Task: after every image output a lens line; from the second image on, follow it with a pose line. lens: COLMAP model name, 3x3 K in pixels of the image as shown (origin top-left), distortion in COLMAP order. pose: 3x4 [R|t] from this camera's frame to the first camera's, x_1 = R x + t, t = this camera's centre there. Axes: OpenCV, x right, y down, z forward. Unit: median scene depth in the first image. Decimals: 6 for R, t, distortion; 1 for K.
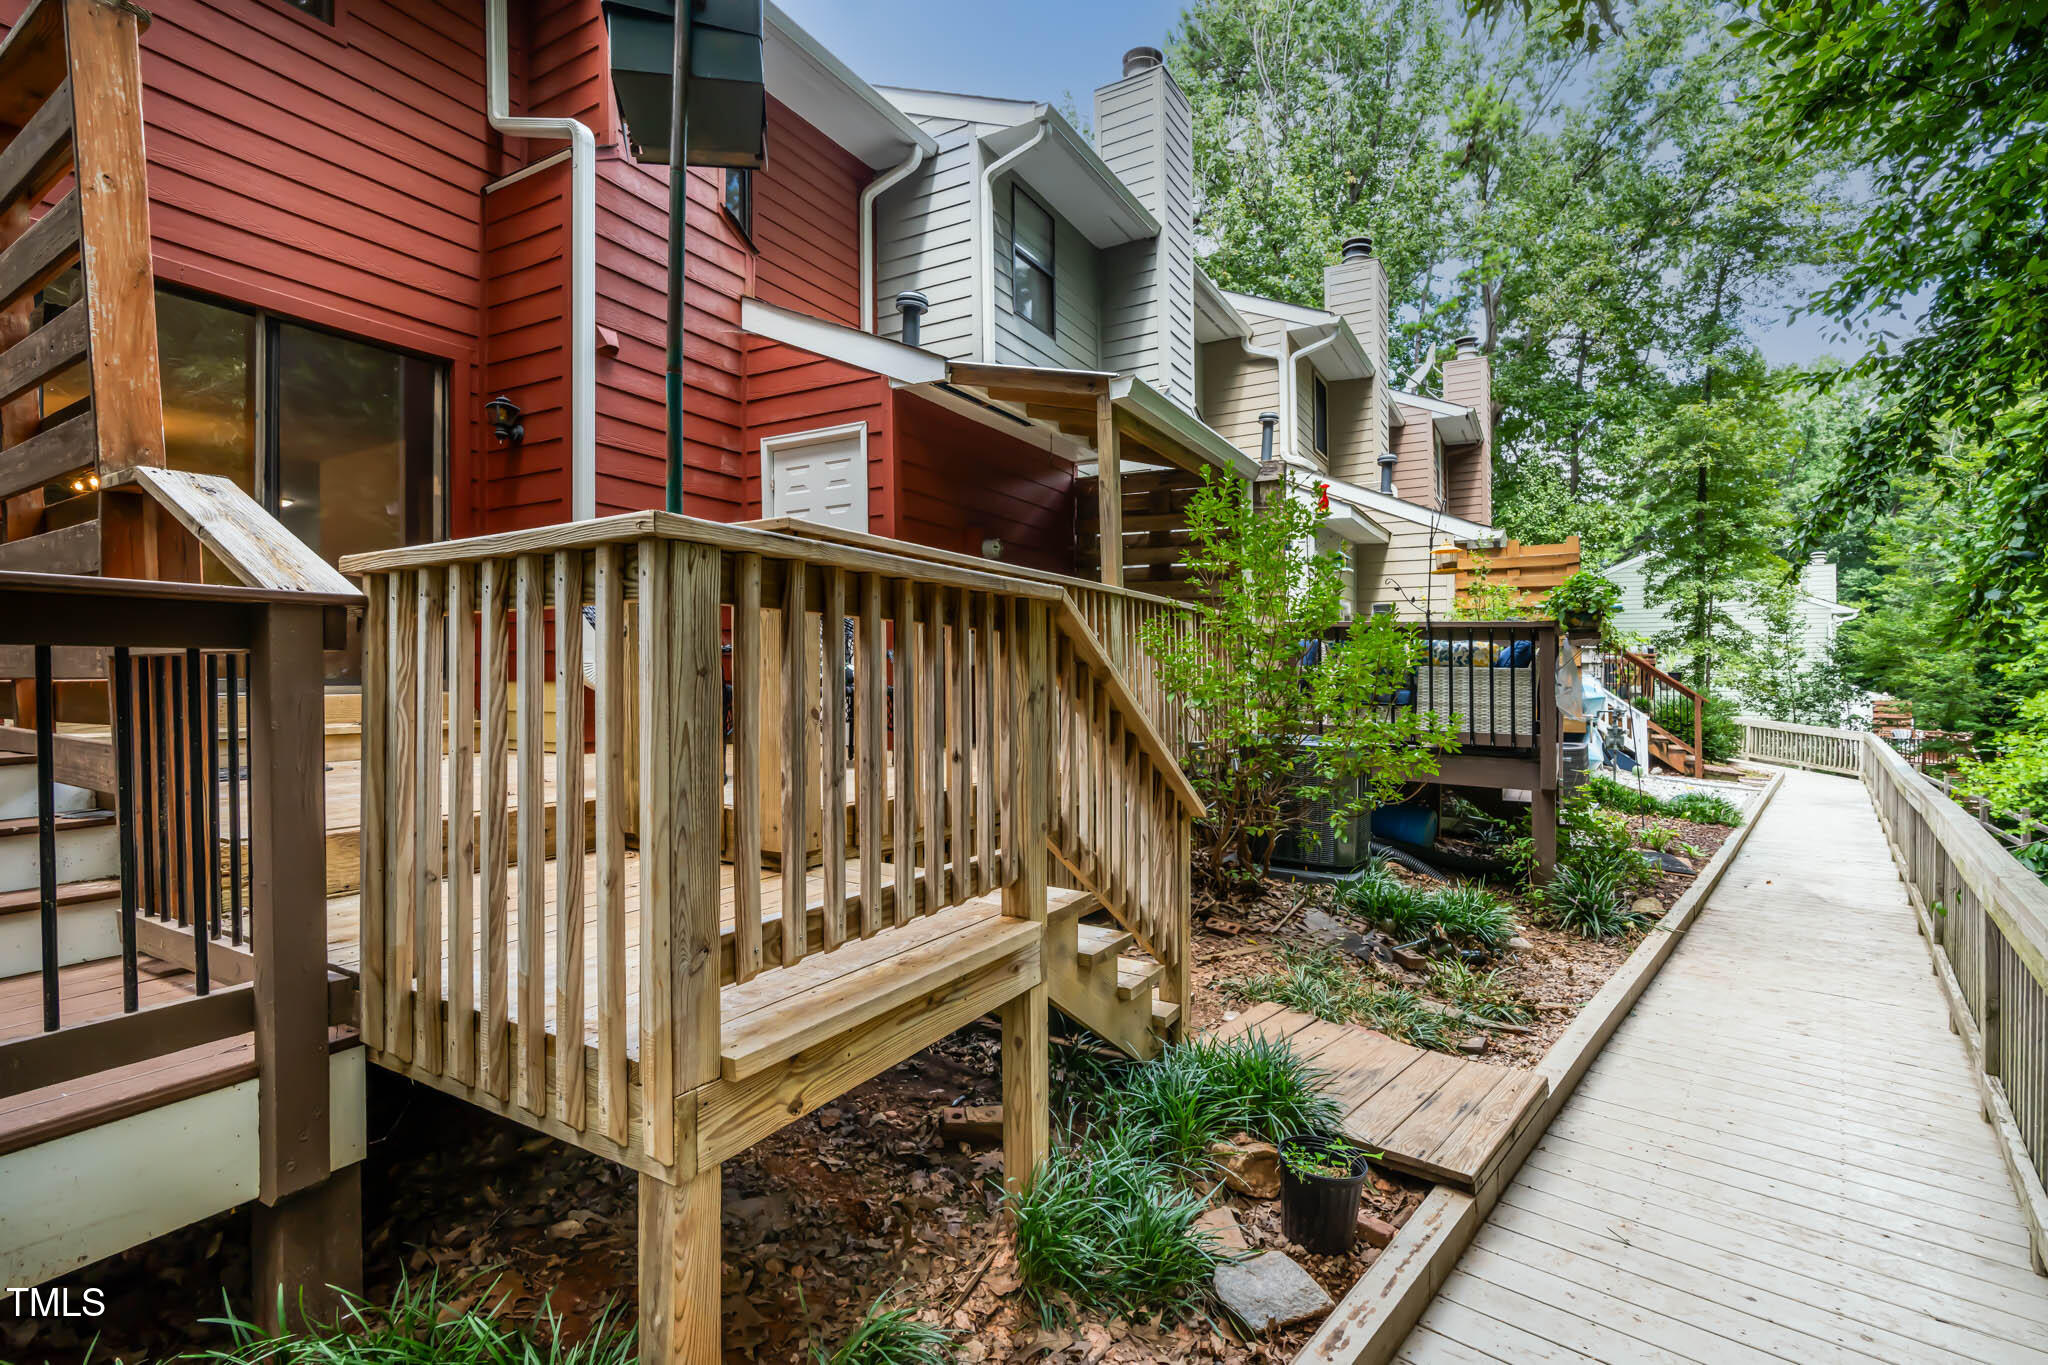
lens RADIAL K [[950.1, 0, 1017.8], [0, 950.1, 692.3], [0, 0, 1]] dist [-0.001414, -0.000289]
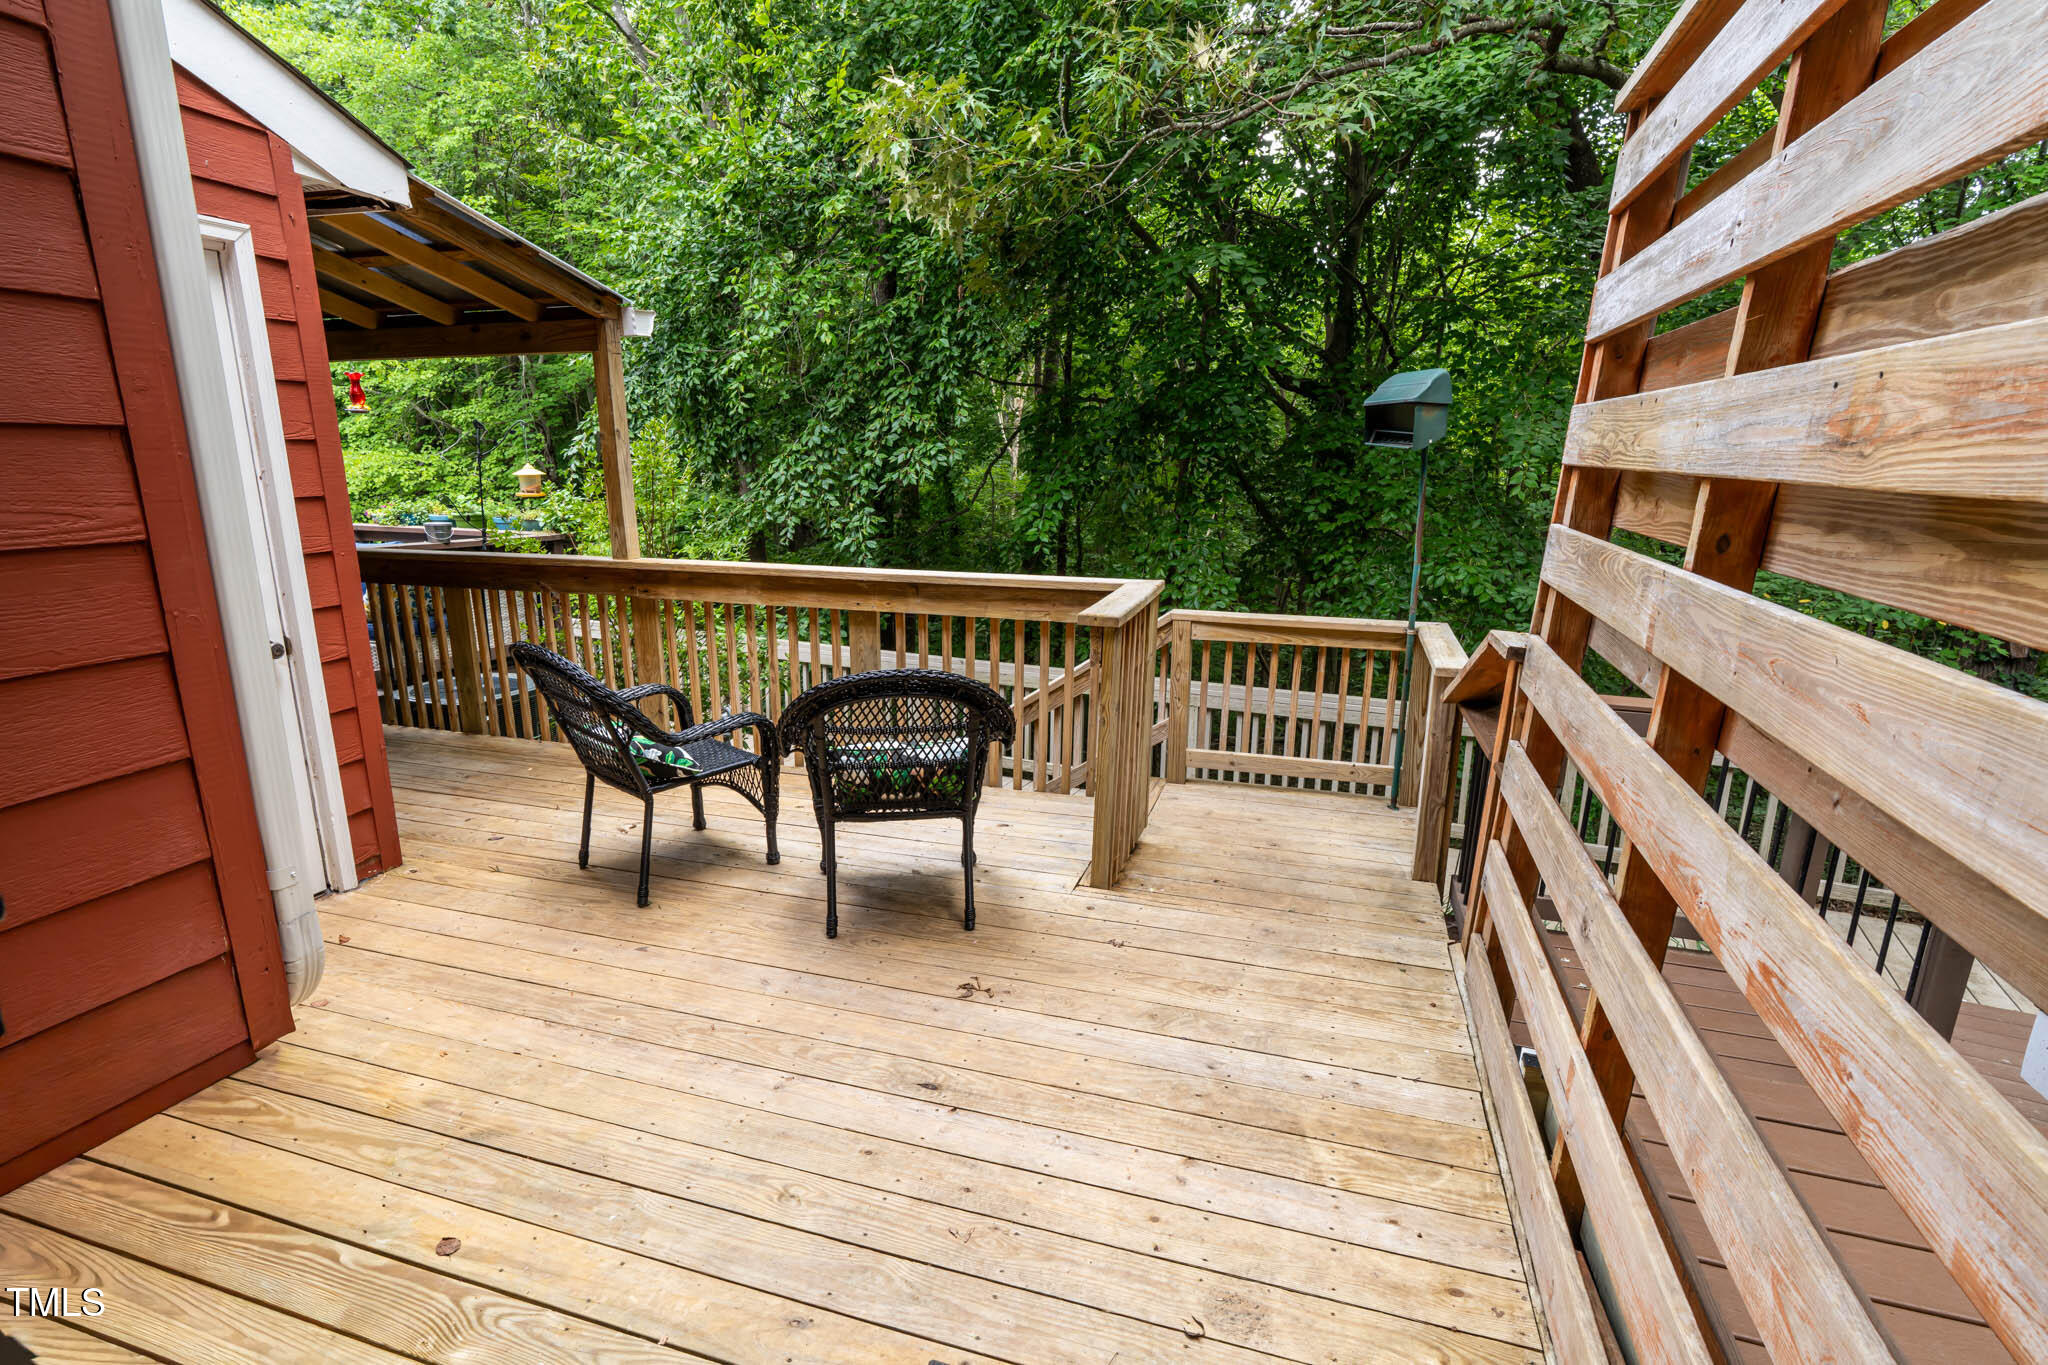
lens RADIAL K [[962.9, 0, 1052.0], [0, 962.9, 694.0], [0, 0, 1]] dist [-0.001868, -0.000212]
pose [[-0.270107, -0.240047, 0.932427, -0.760045], [-0.004494, 0.968727, 0.248090, -0.187852], [-0.962820, 0.062821, -0.262738, 0.780657]]
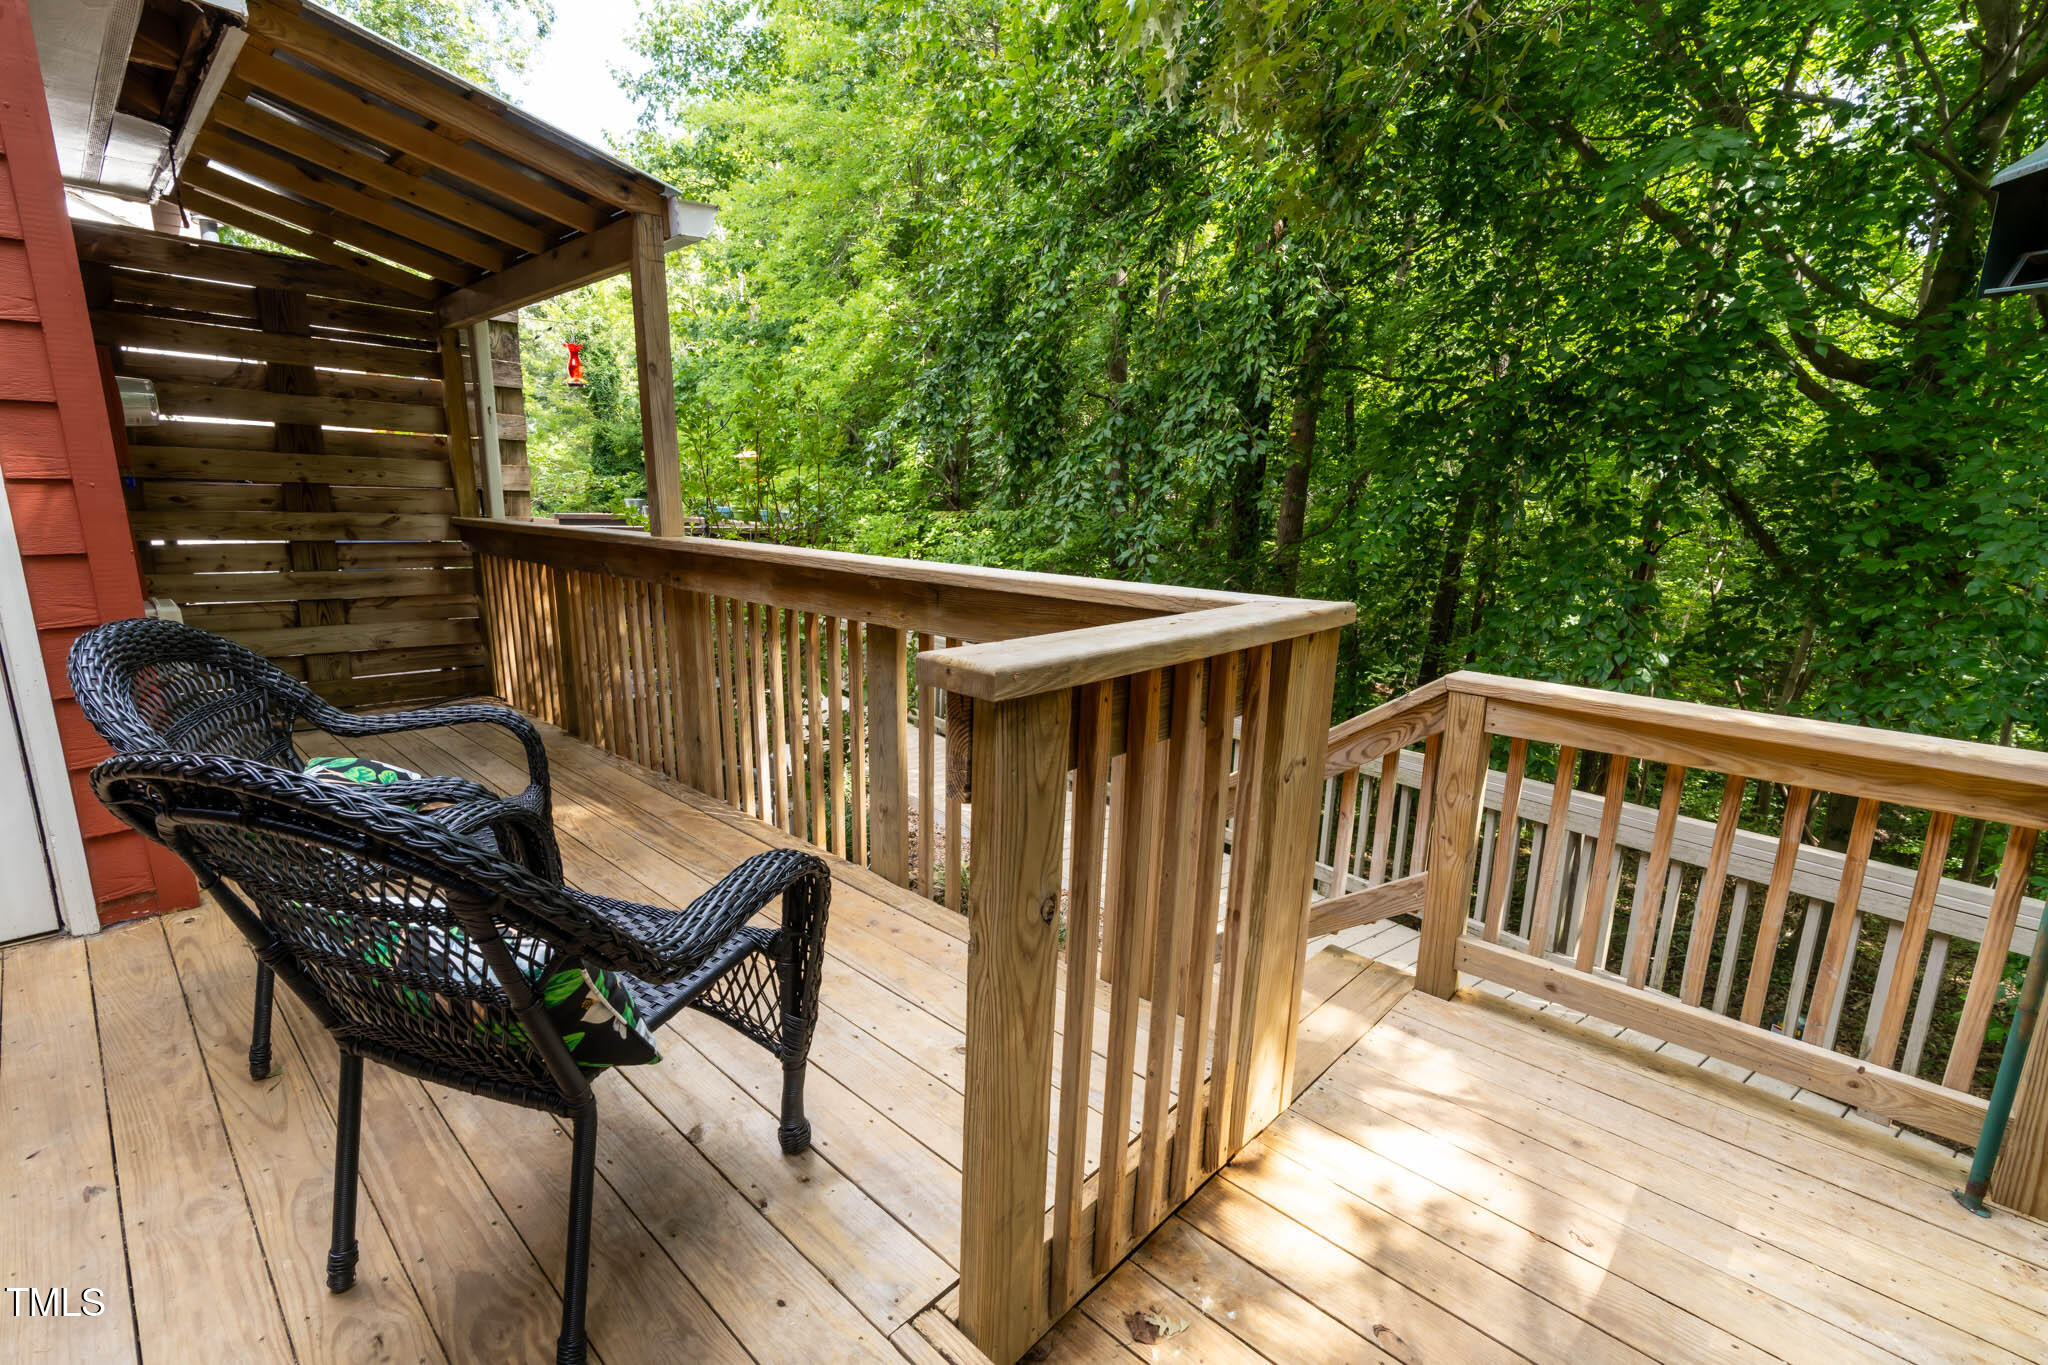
lens RADIAL K [[933.9, 0, 1020.3], [0, 933.9, 691.9], [0, 0, 1]] dist [-0.000171, 0.000127]
pose [[0.203560, -0.213075, 0.955595, -0.443332], [-0.011435, 0.975447, 0.219937, -0.134612], [-0.978996, -0.055697, 0.196126, 0.565801]]
